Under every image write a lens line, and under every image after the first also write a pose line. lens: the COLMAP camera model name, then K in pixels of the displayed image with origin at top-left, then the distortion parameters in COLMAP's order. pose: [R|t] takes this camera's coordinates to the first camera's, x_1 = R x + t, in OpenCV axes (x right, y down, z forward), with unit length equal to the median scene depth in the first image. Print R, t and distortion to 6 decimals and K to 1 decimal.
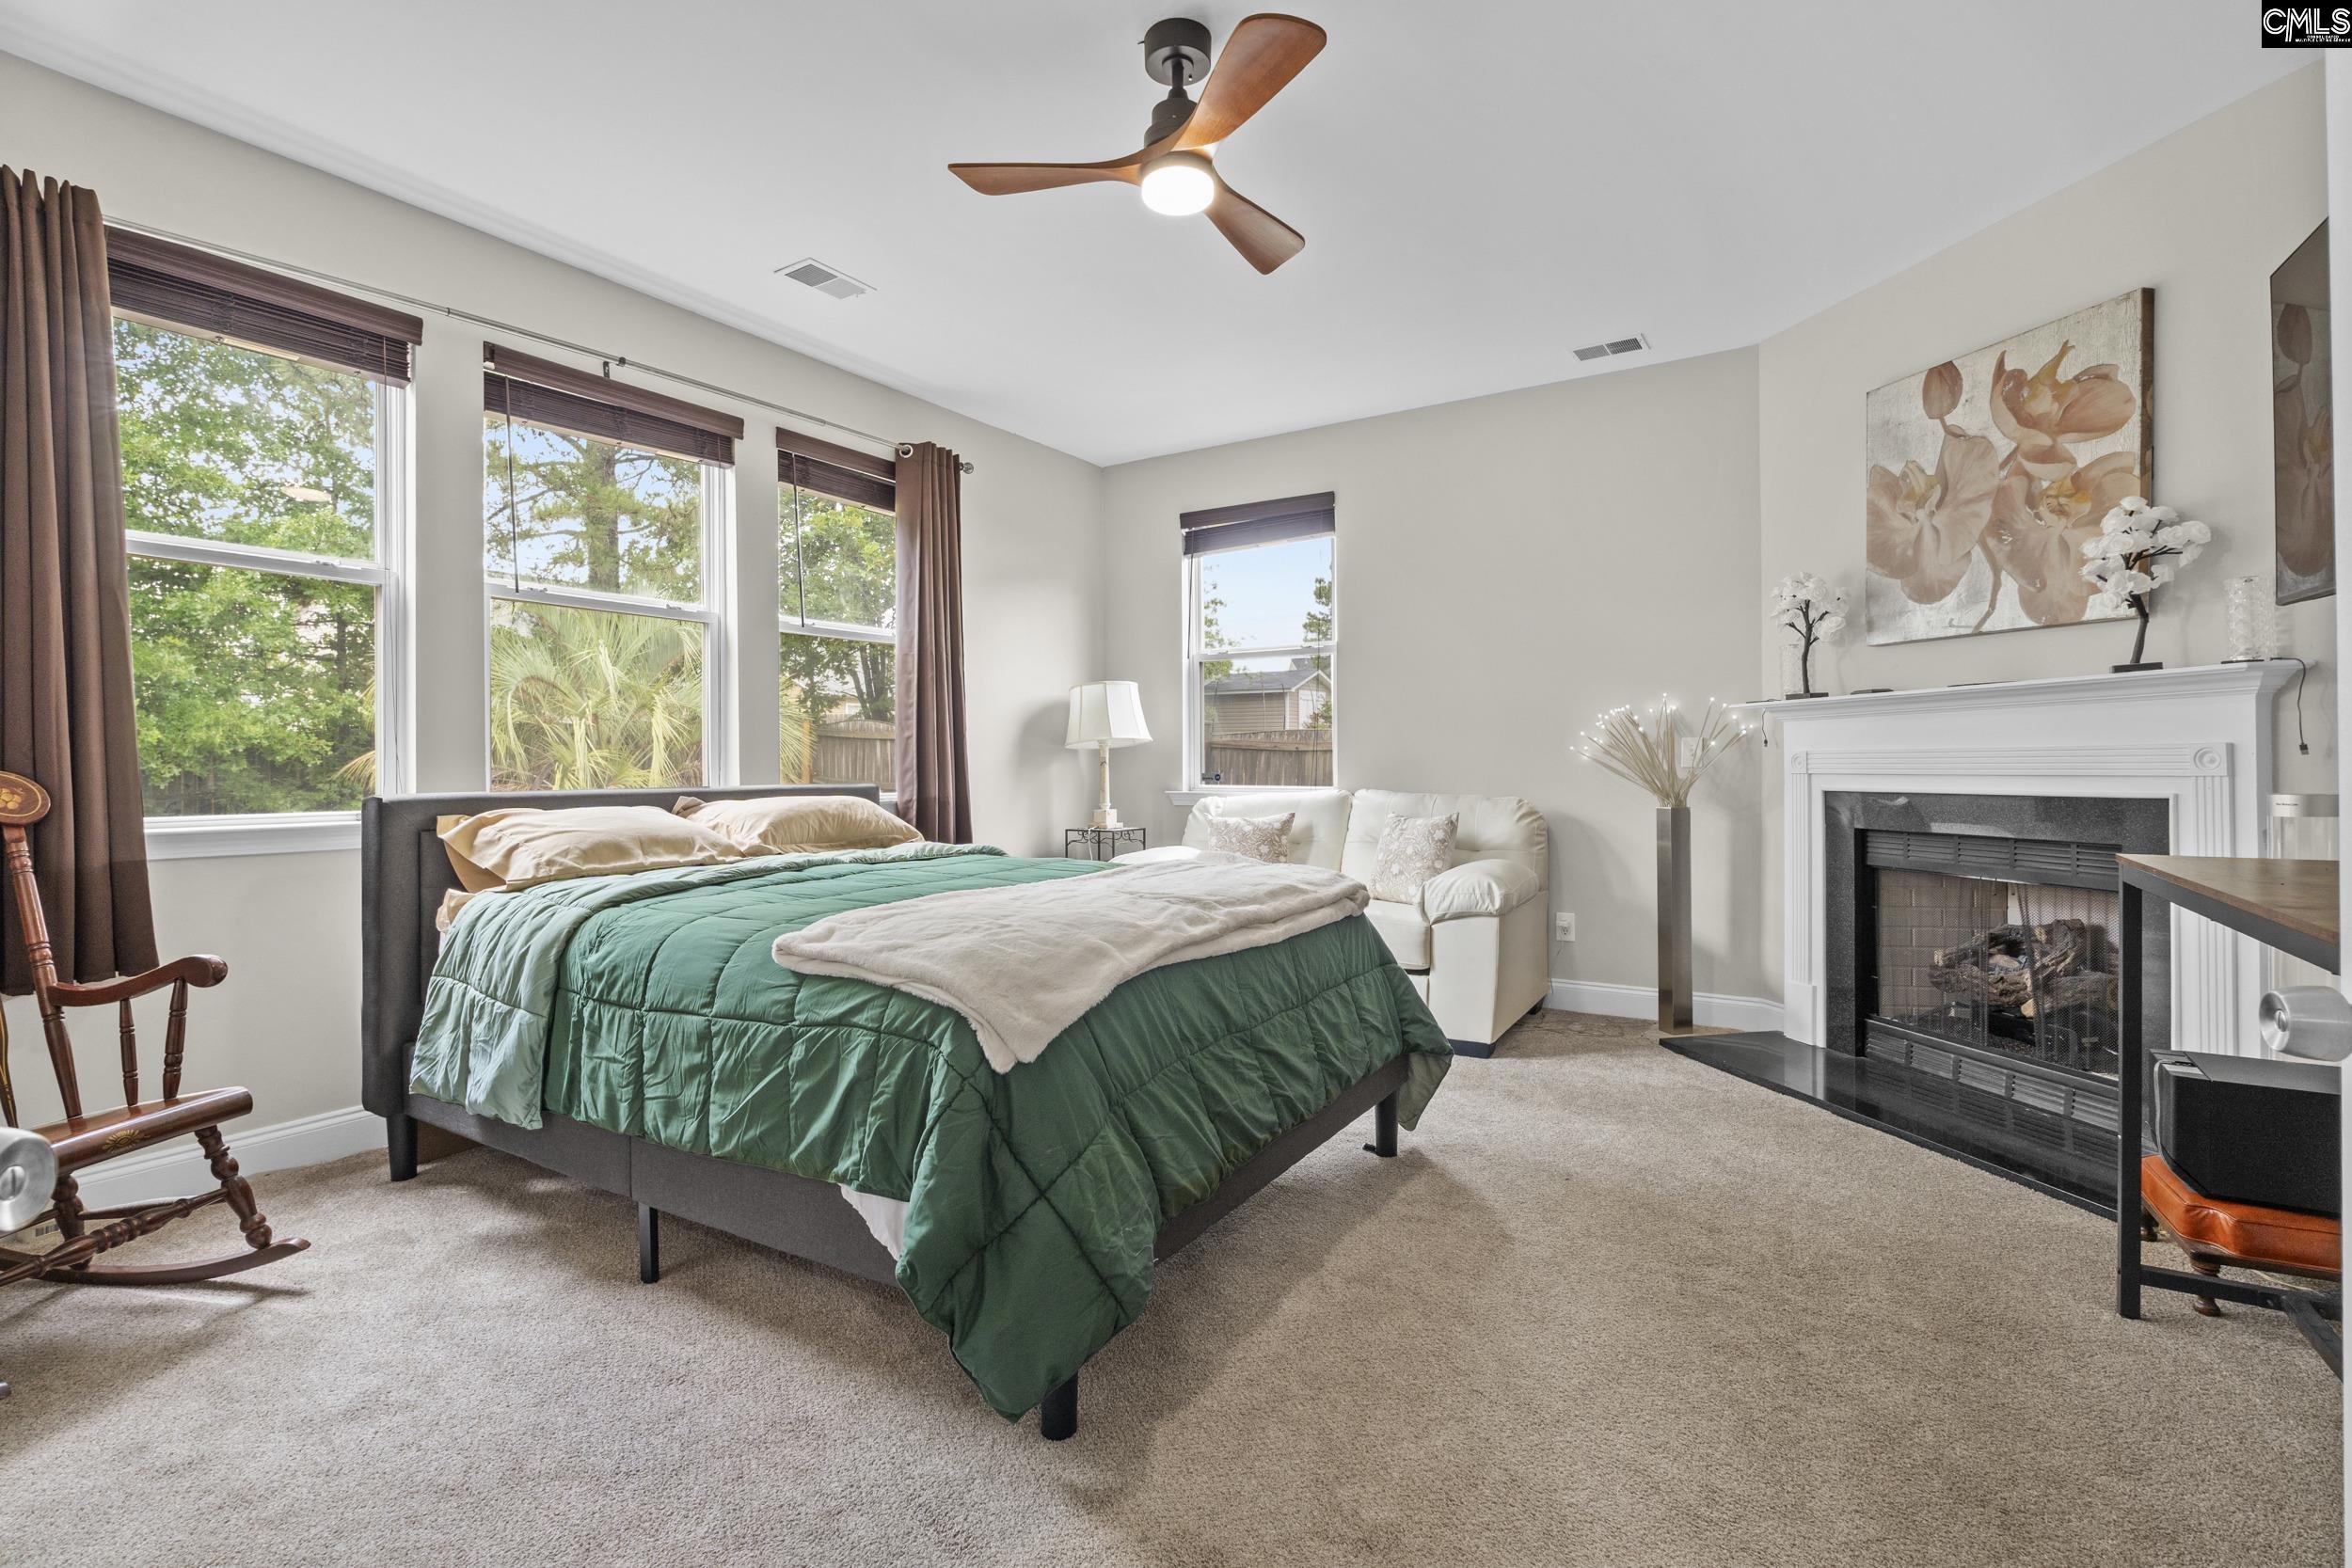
lens RADIAL K [[1077.3, 0, 1178.3], [0, 1077.3, 774.3], [0, 0, 1]] dist [0.000034, 0.000050]
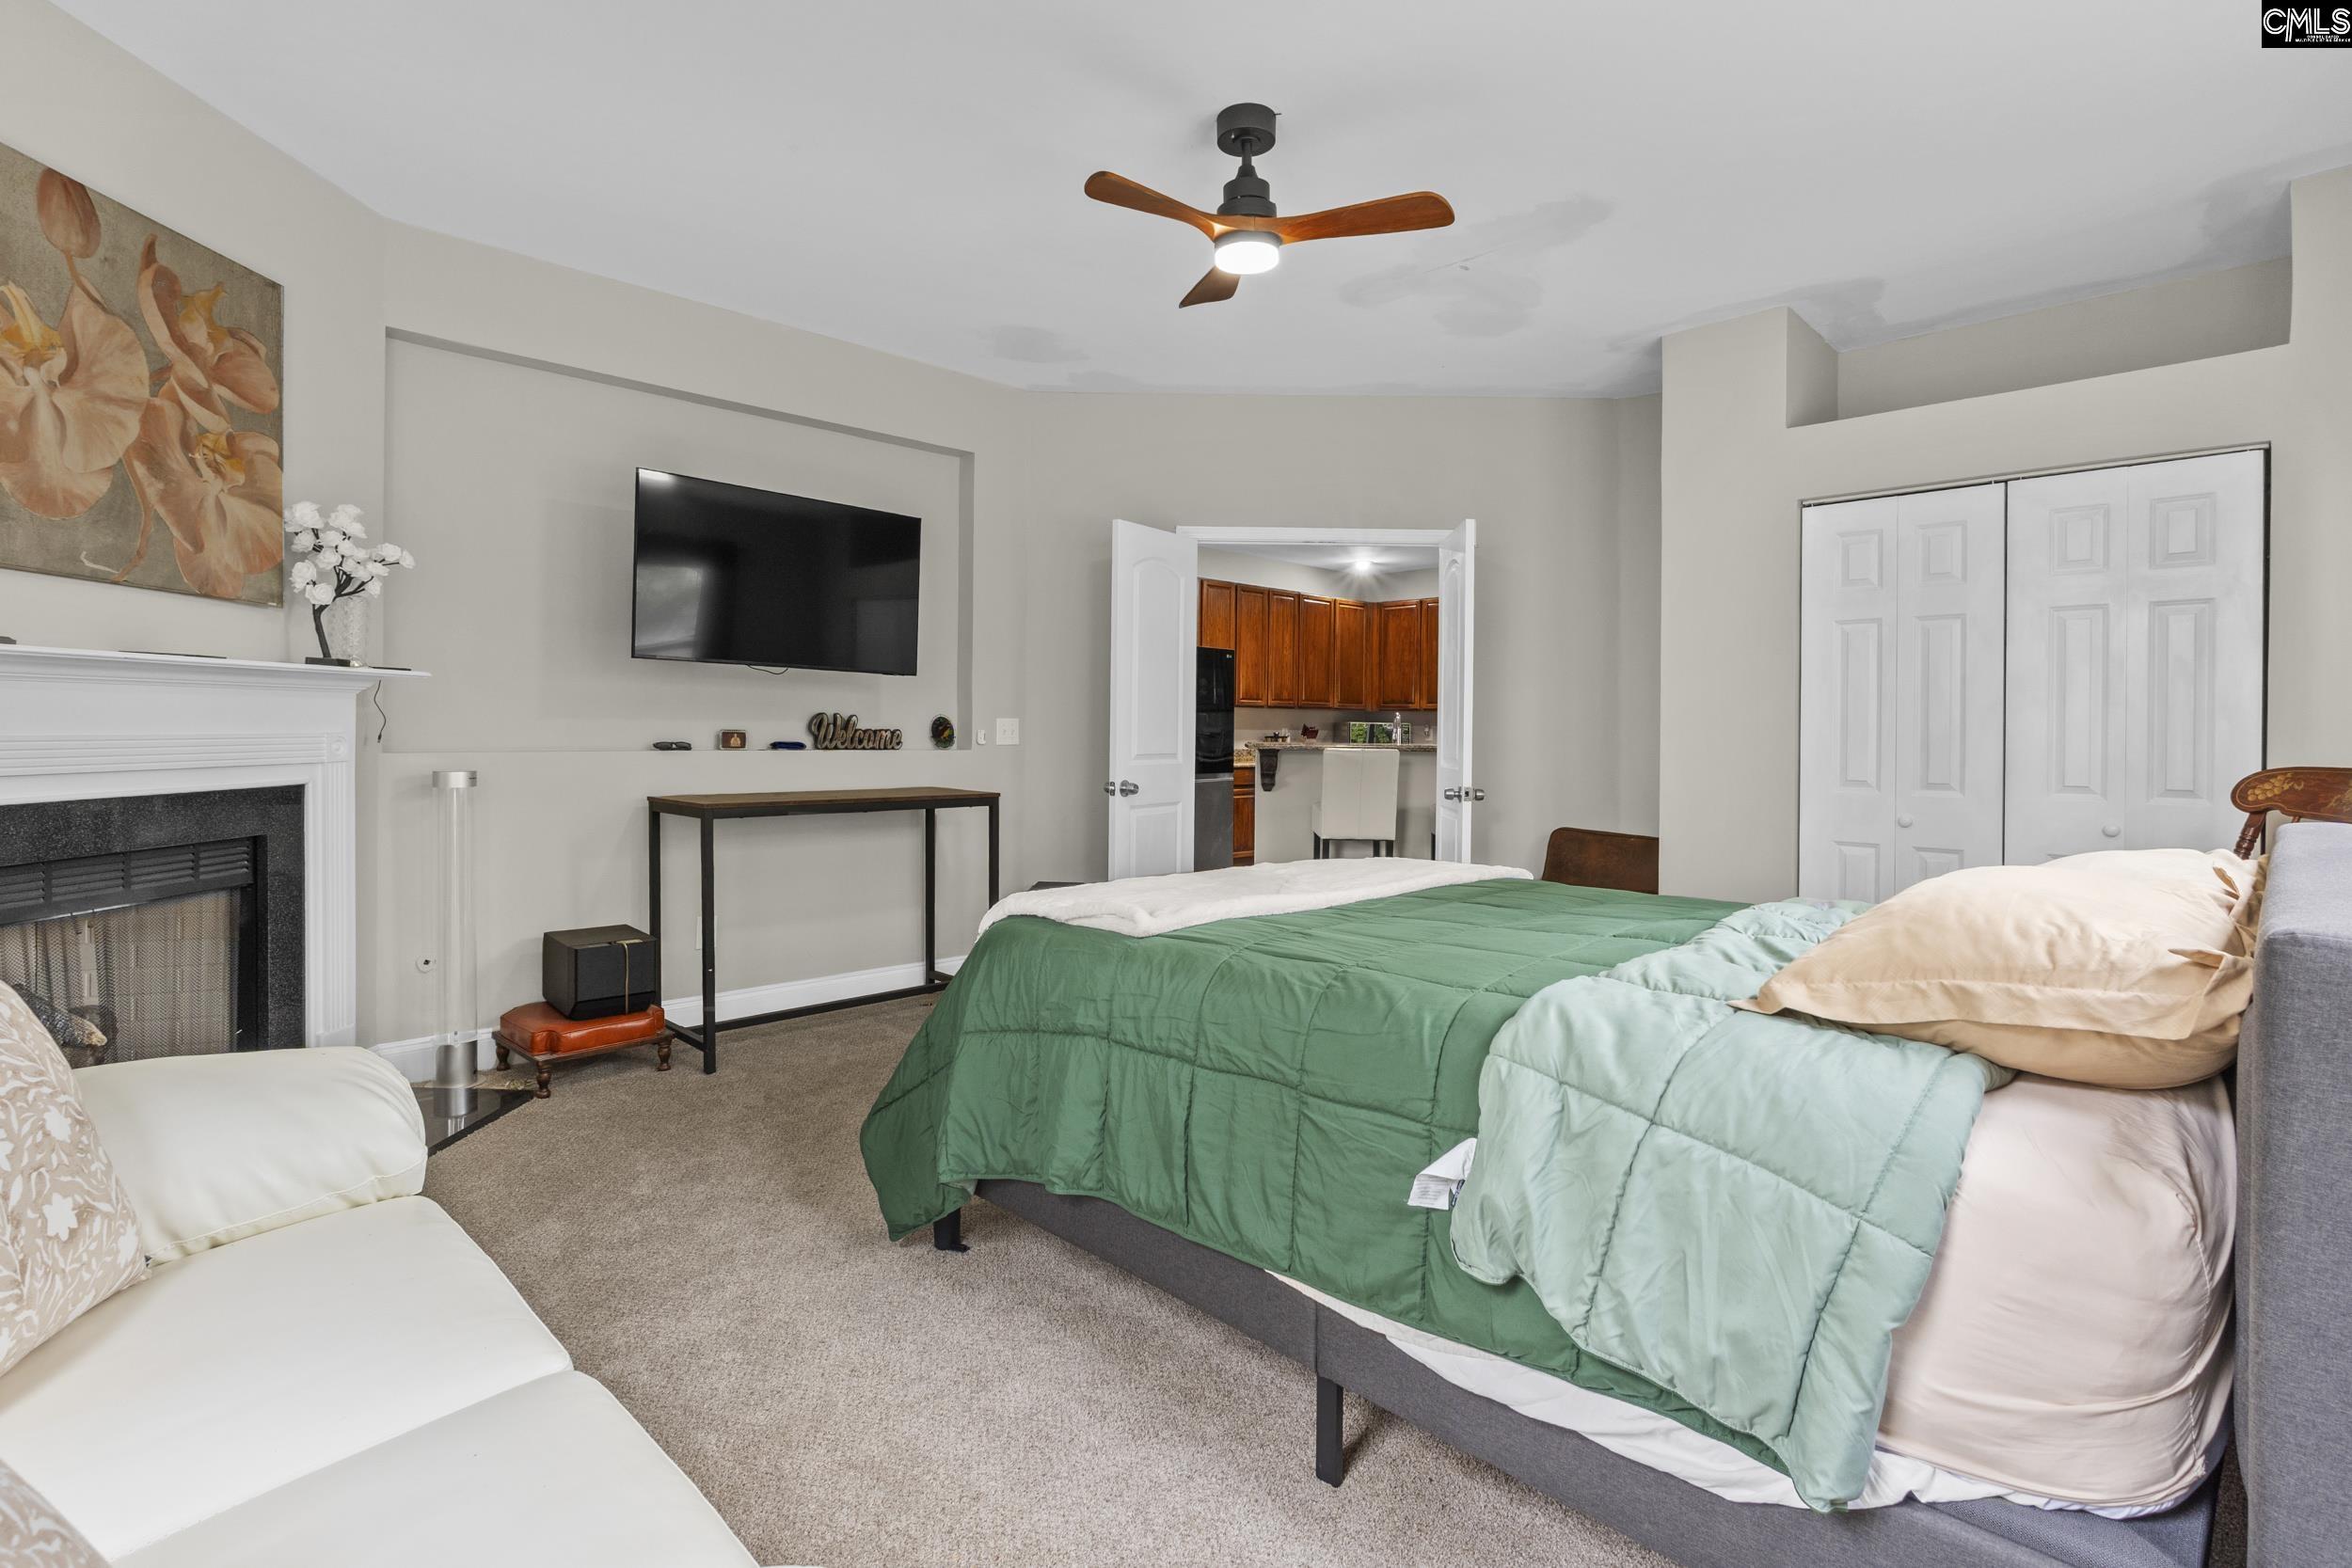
lens RADIAL K [[1077.3, 0, 1178.3], [0, 1077.3, 774.3], [0, 0, 1]] dist [0.000034, 0.000050]
pose [[-0.968568, -0.003679, 0.248722, -0.166390], [0.007409, 0.999020, 0.043630, -0.025570], [-0.248638, 0.044101, -0.967592, 1.638010]]
